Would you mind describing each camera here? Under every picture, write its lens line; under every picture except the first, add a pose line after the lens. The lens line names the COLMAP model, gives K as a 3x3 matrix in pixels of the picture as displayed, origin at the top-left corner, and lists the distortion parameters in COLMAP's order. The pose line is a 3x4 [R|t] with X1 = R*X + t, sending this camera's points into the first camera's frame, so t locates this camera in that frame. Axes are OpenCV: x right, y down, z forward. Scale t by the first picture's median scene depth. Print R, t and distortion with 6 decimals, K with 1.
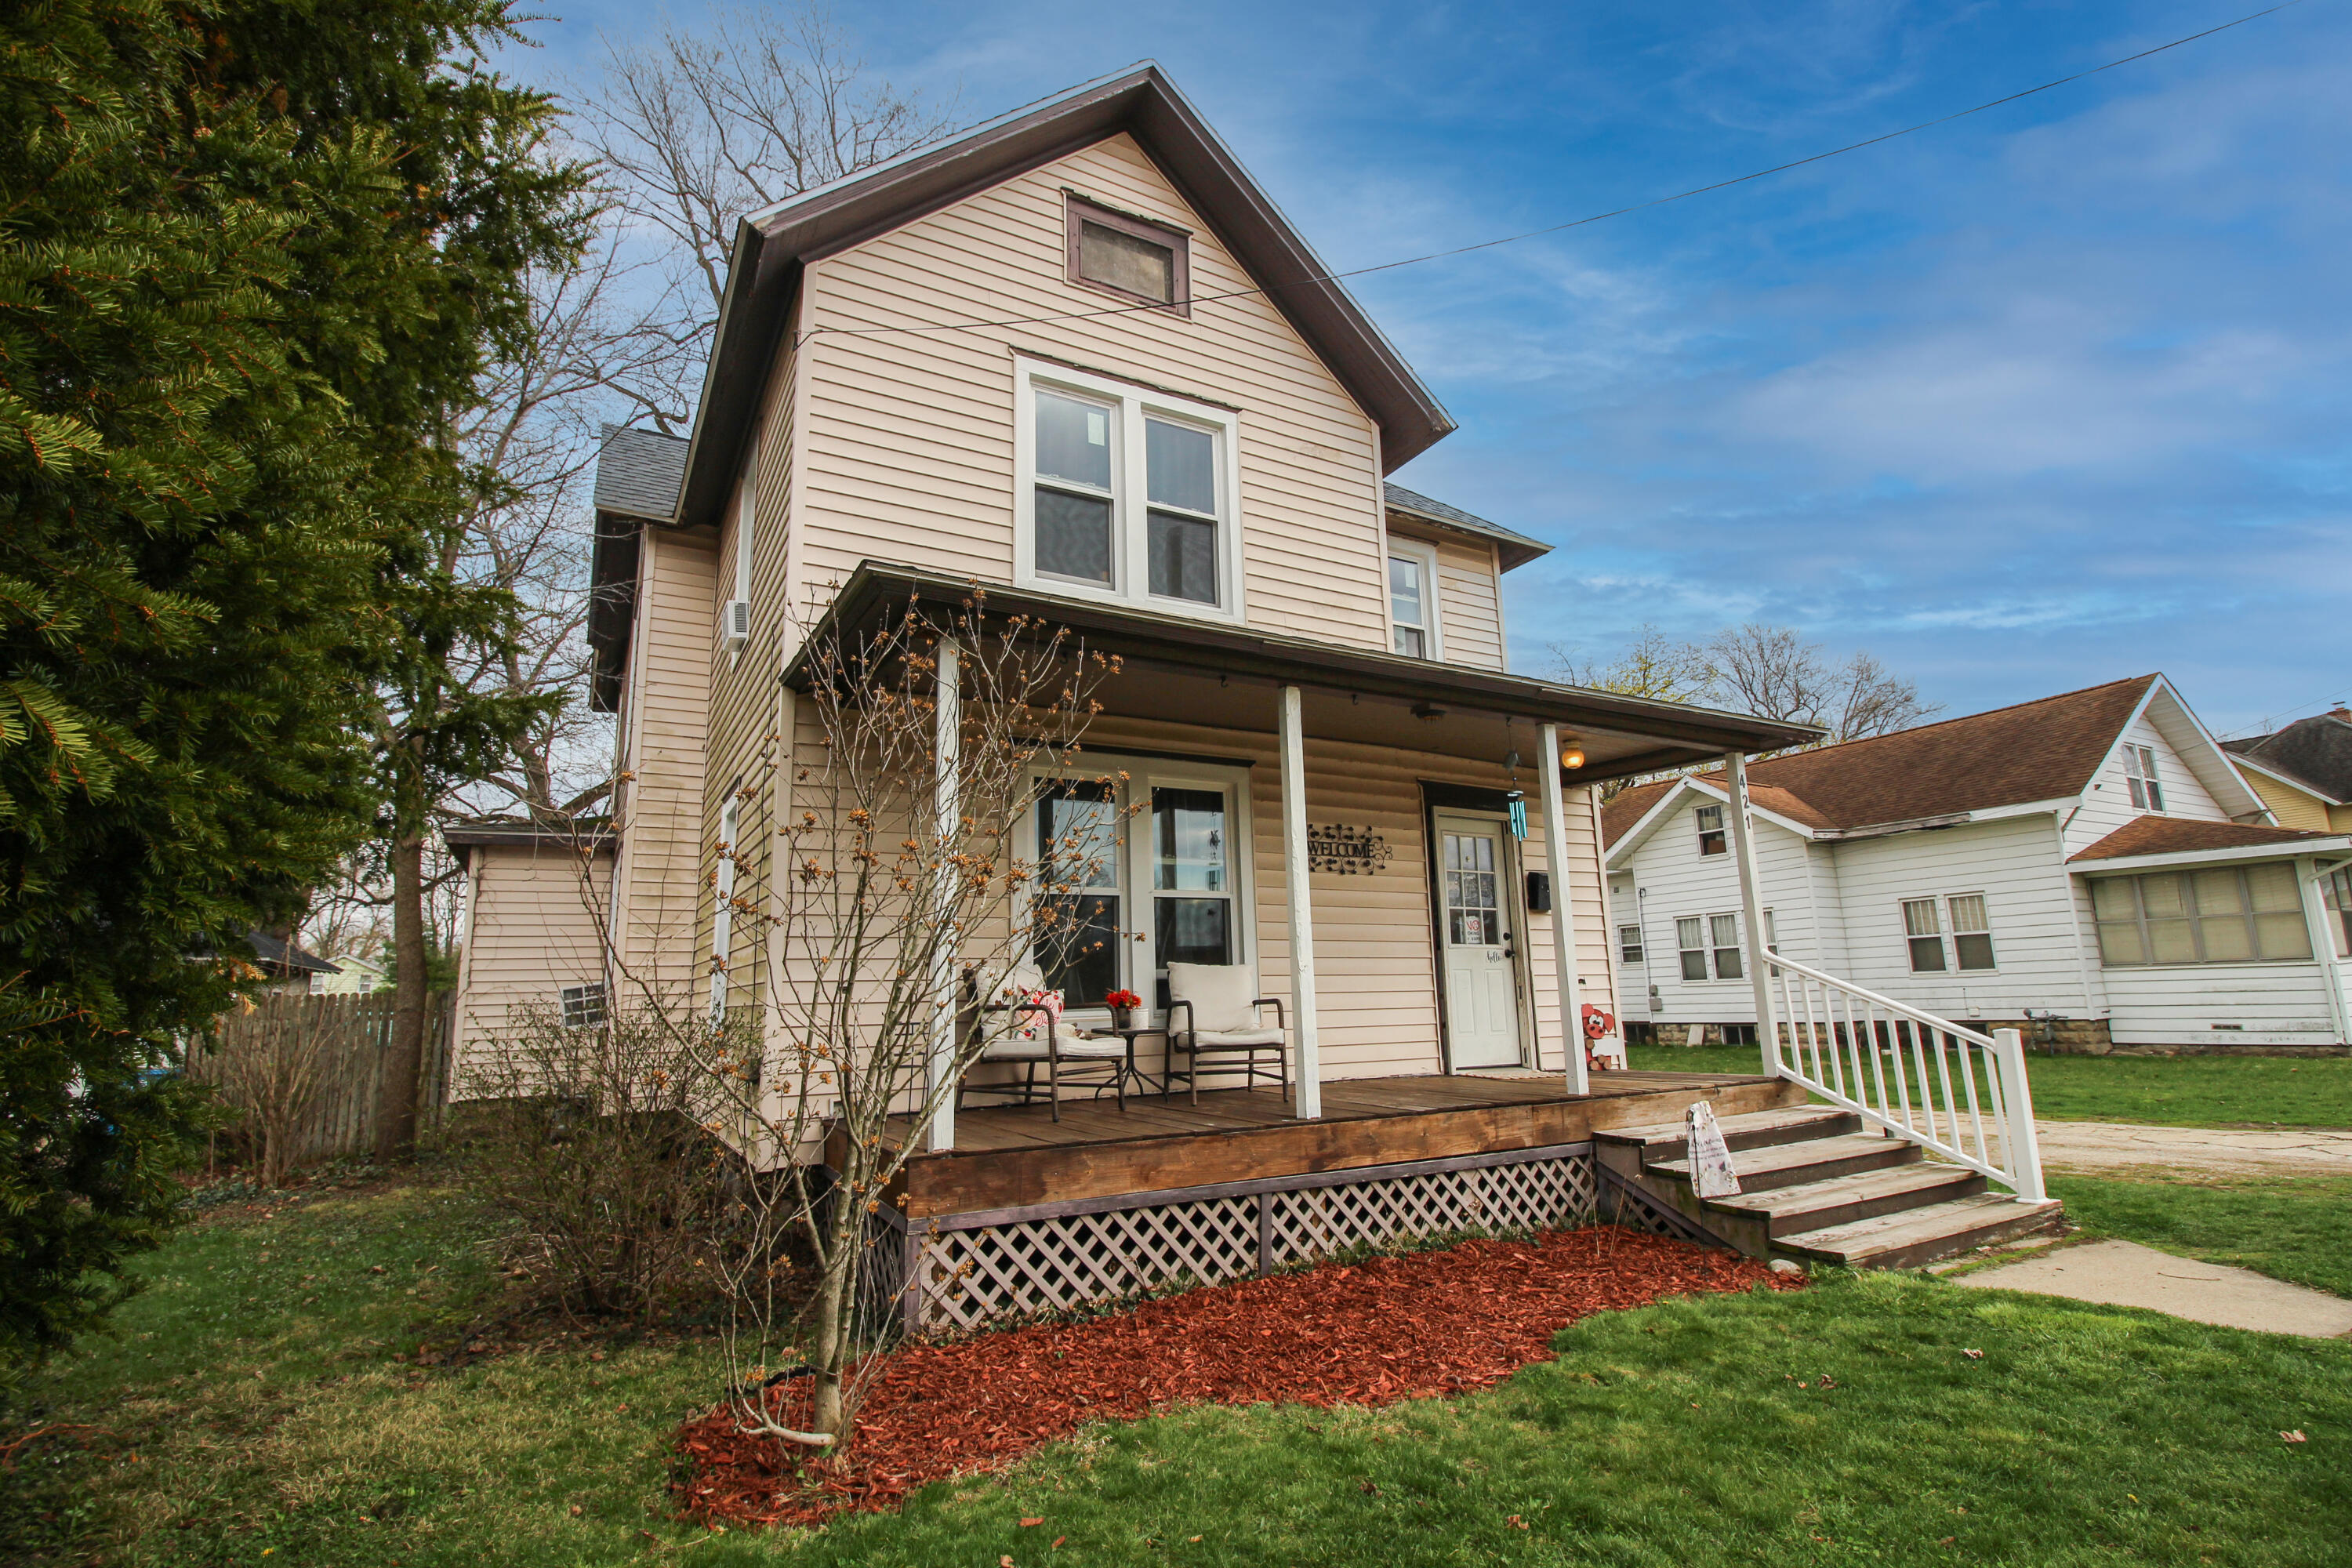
lens RADIAL K [[1090.8, 0, 1179.4], [0, 1090.8, 780.7], [0, 0, 1]] dist [-0.002129, -0.011107]
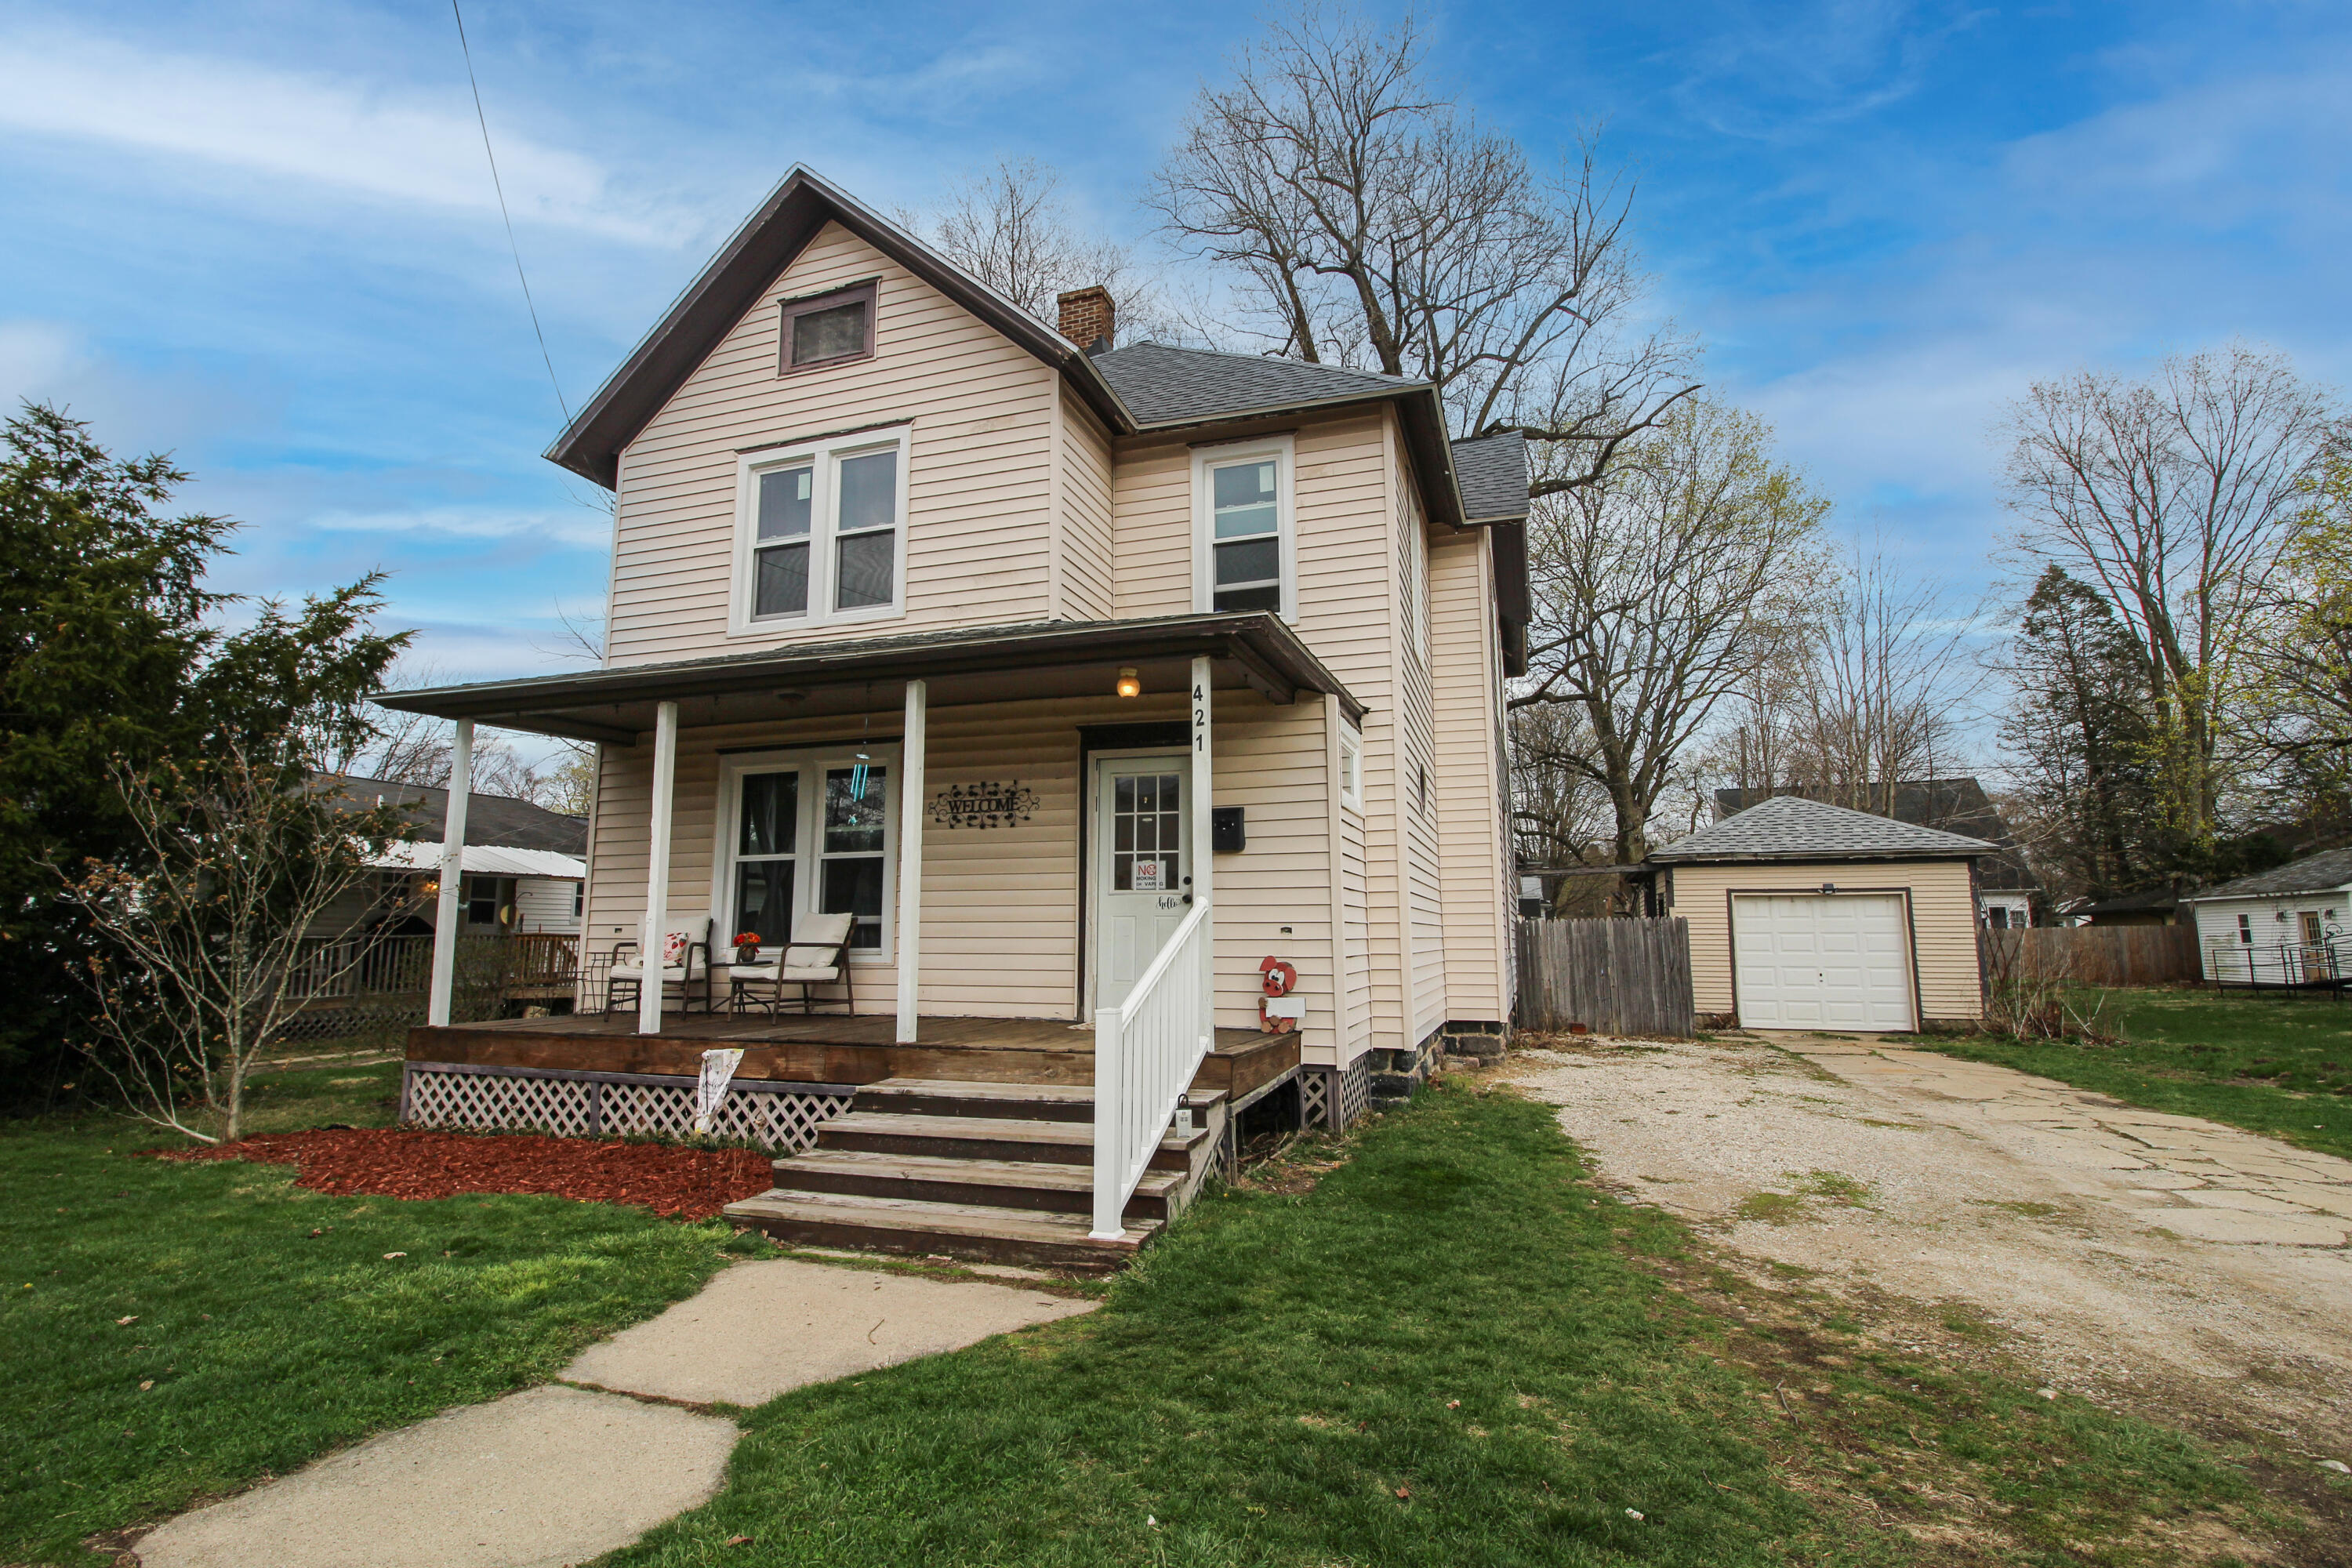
lens RADIAL K [[1090.8, 0, 1179.4], [0, 1090.8, 778.9], [0, 0, 1]] dist [-0.002129, -0.011107]
pose [[0.675031, -0.084728, -0.732908, 1.120301], [0.133030, 0.991080, 0.007951, 0.057399], [0.725697, -0.102866, 0.680282, 0.437738]]
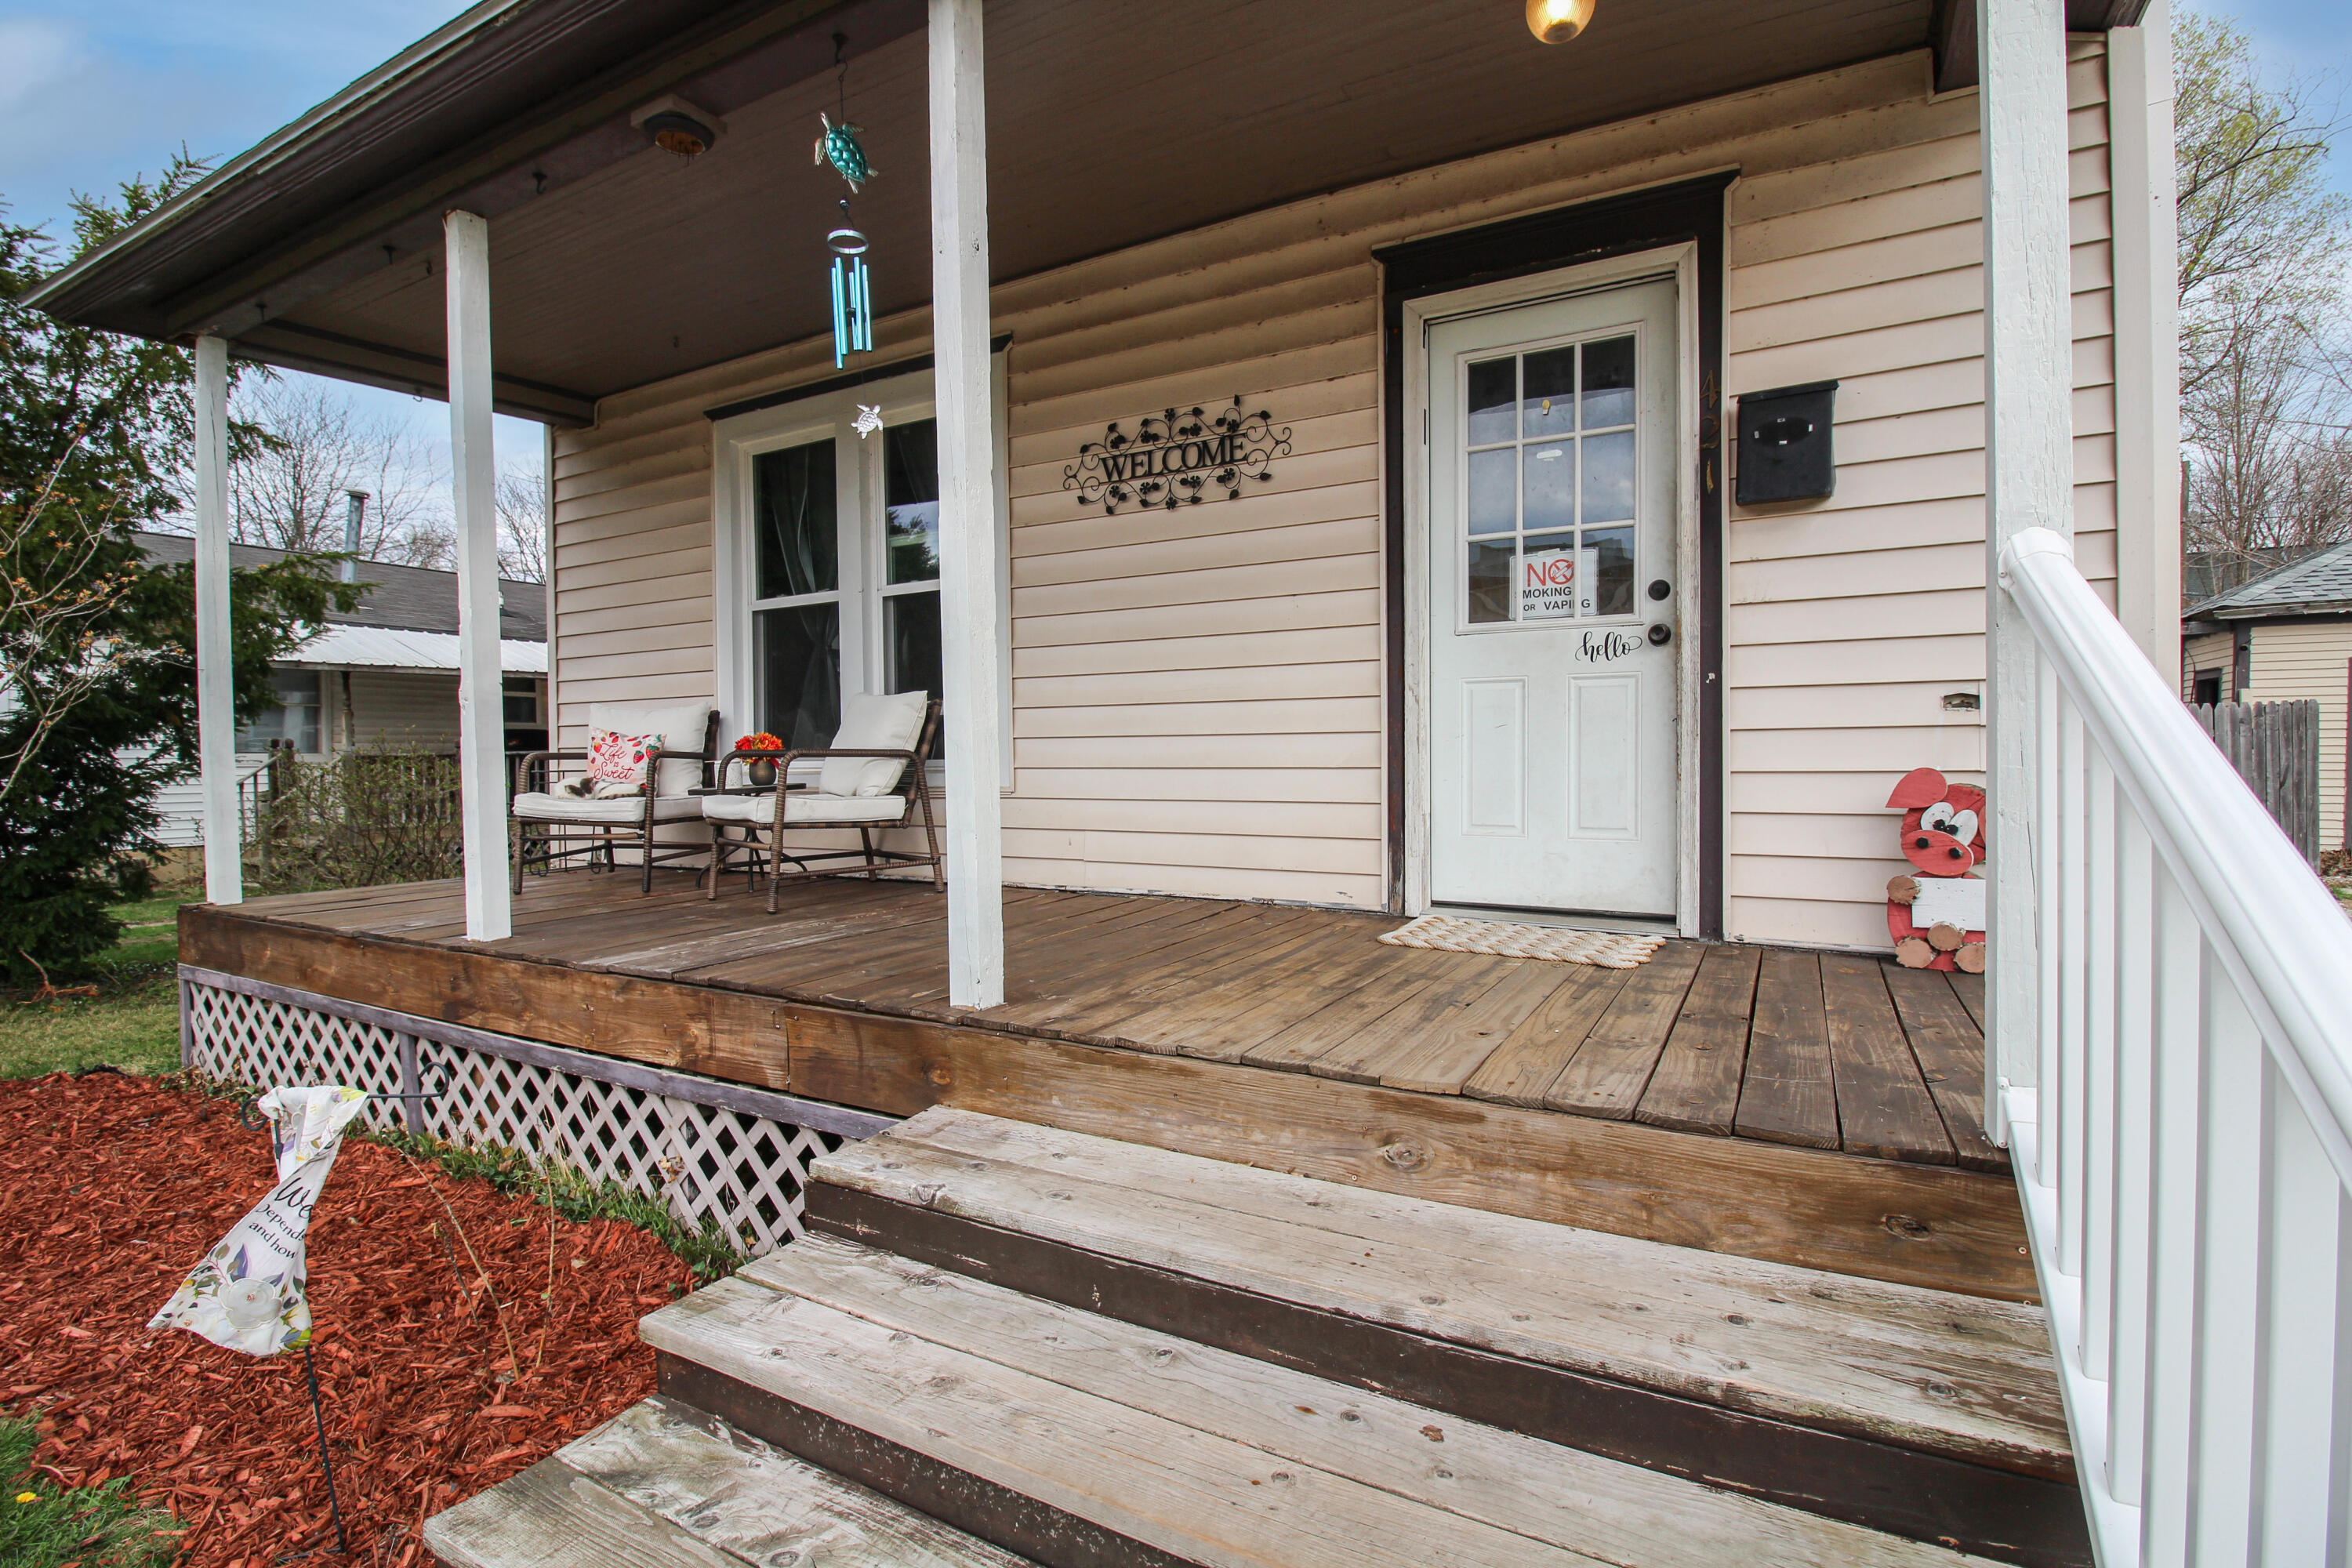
lens RADIAL K [[1090.8, 0, 1177.2], [0, 1090.8, 771.1], [0, 0, 1]] dist [-0.002129, -0.011107]
pose [[0.520984, 0.031404, -0.852989, 0.618272], [0.169147, 0.975707, 0.139233, 0.141645], [0.836639, -0.216819, 0.503016, 0.754200]]
